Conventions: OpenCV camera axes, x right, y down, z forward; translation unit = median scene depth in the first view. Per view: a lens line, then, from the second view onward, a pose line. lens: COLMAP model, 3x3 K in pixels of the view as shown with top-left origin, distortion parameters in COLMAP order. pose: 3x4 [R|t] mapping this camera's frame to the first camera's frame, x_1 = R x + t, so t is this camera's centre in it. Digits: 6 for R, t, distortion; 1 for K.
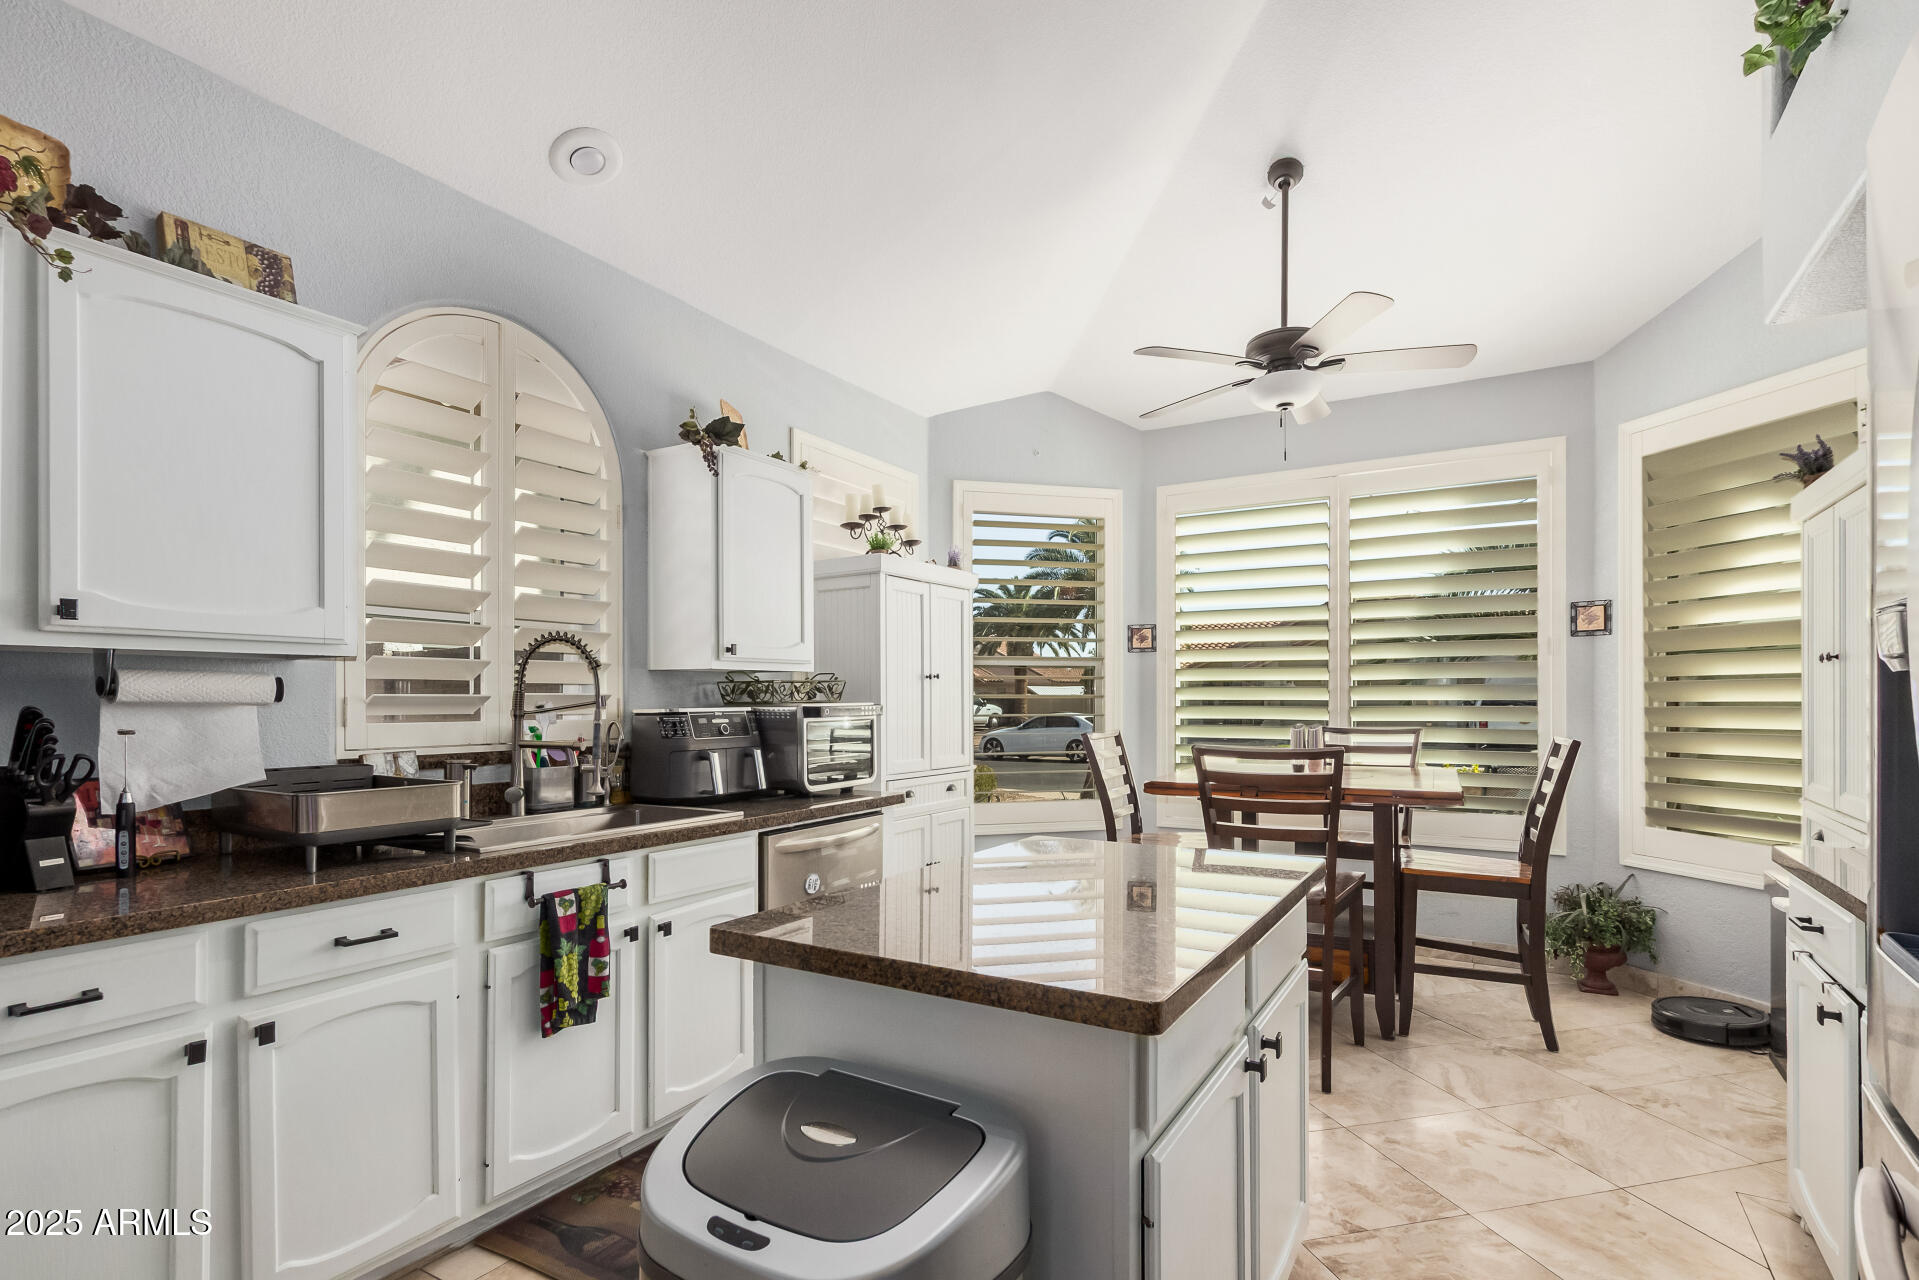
lens RADIAL K [[928.6, 0, 966.0], [0, 928.6, 685.5], [0, 0, 1]] dist [-0.003937, -0.000511]
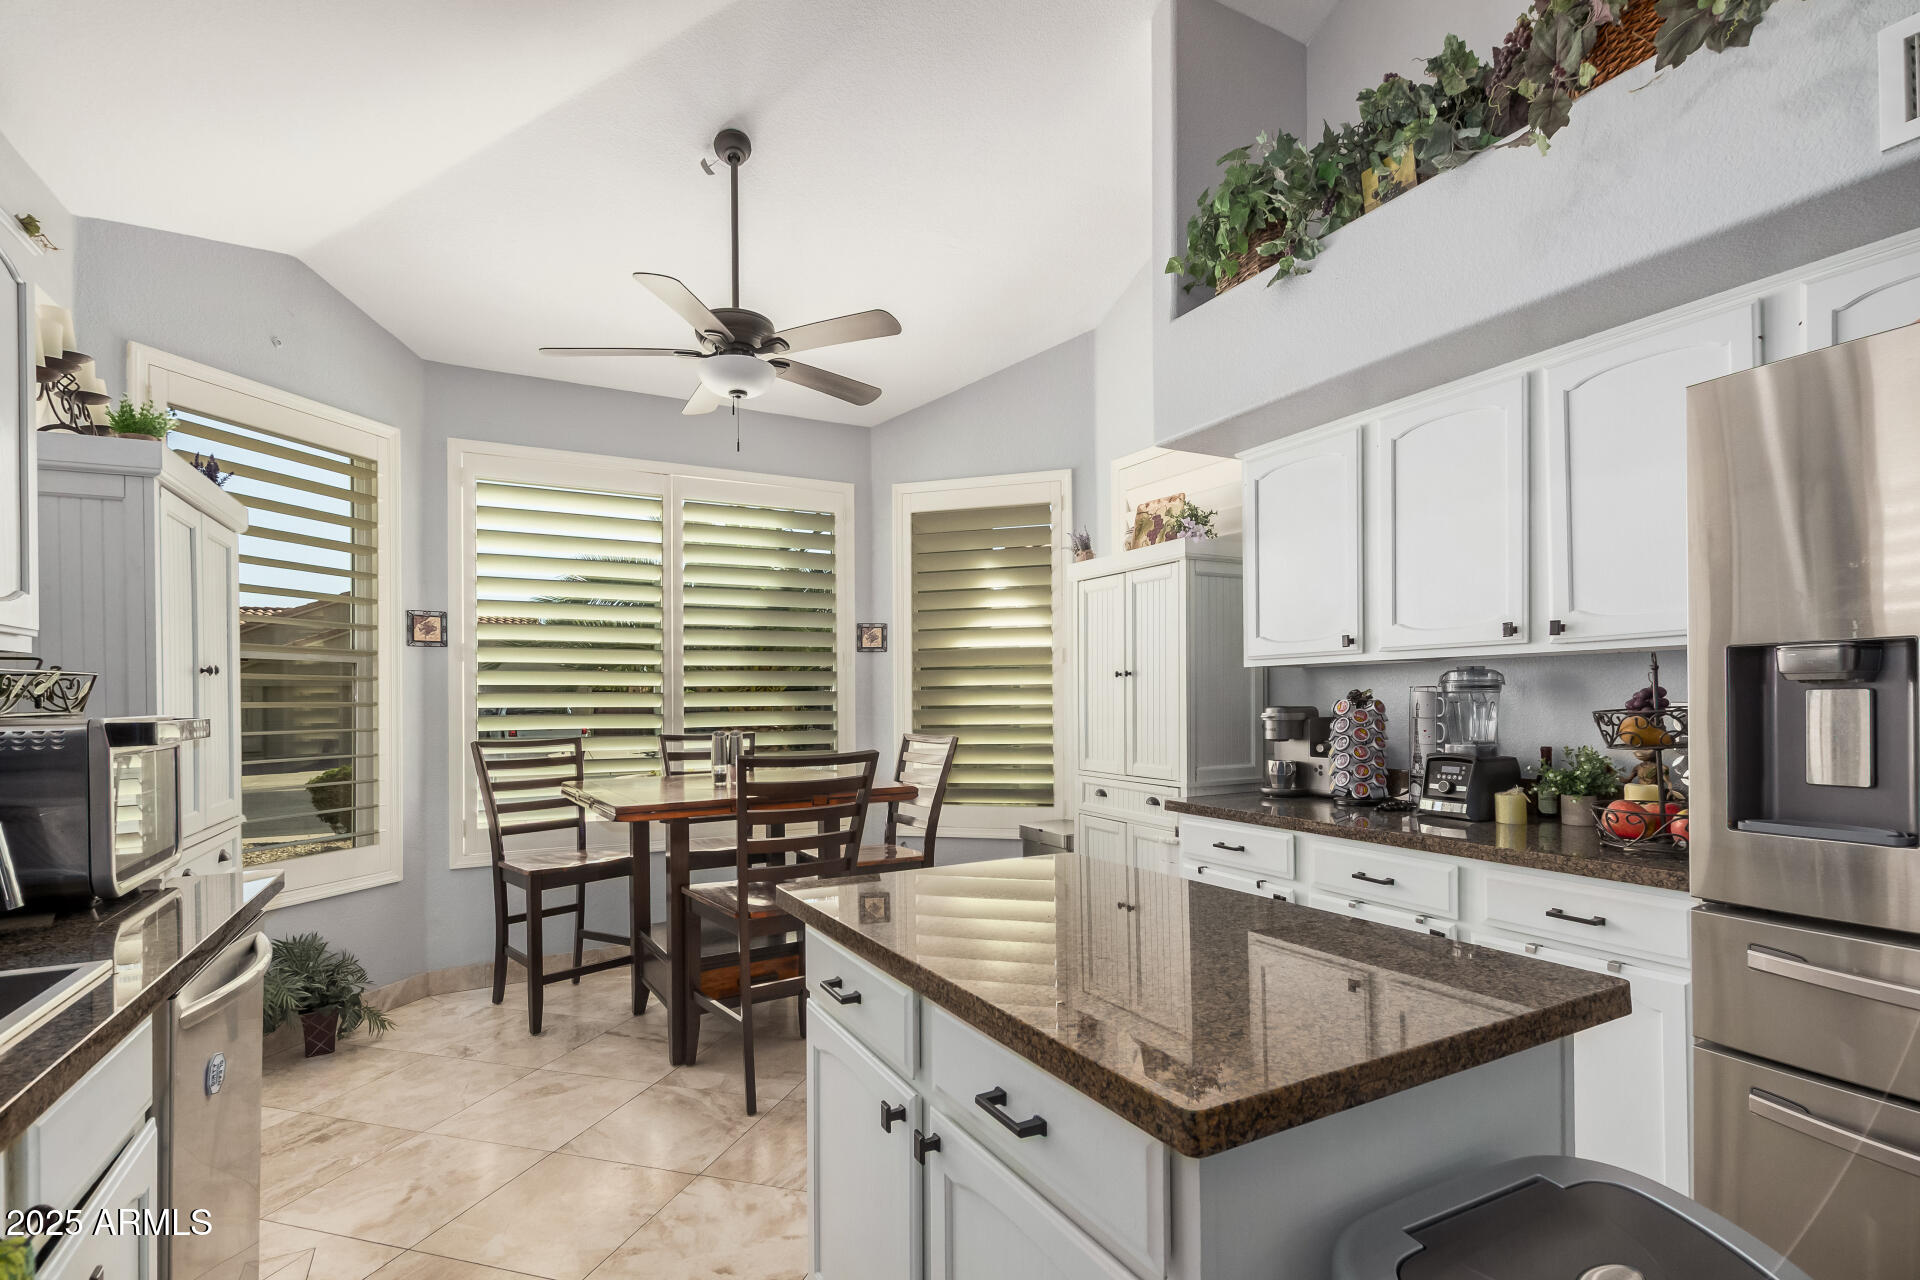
lens RADIAL K [[899.6, 0, 965.6], [0, 899.6, 700.2], [0, 0, 1]] dist [0.004139, -0.000224]
pose [[0.504601, -0.000950, 0.863352, -0.288674], [-0.003139, 0.999991, 0.002935, 0.006279], [-0.863347, -0.004191, 0.504593, 0.292328]]
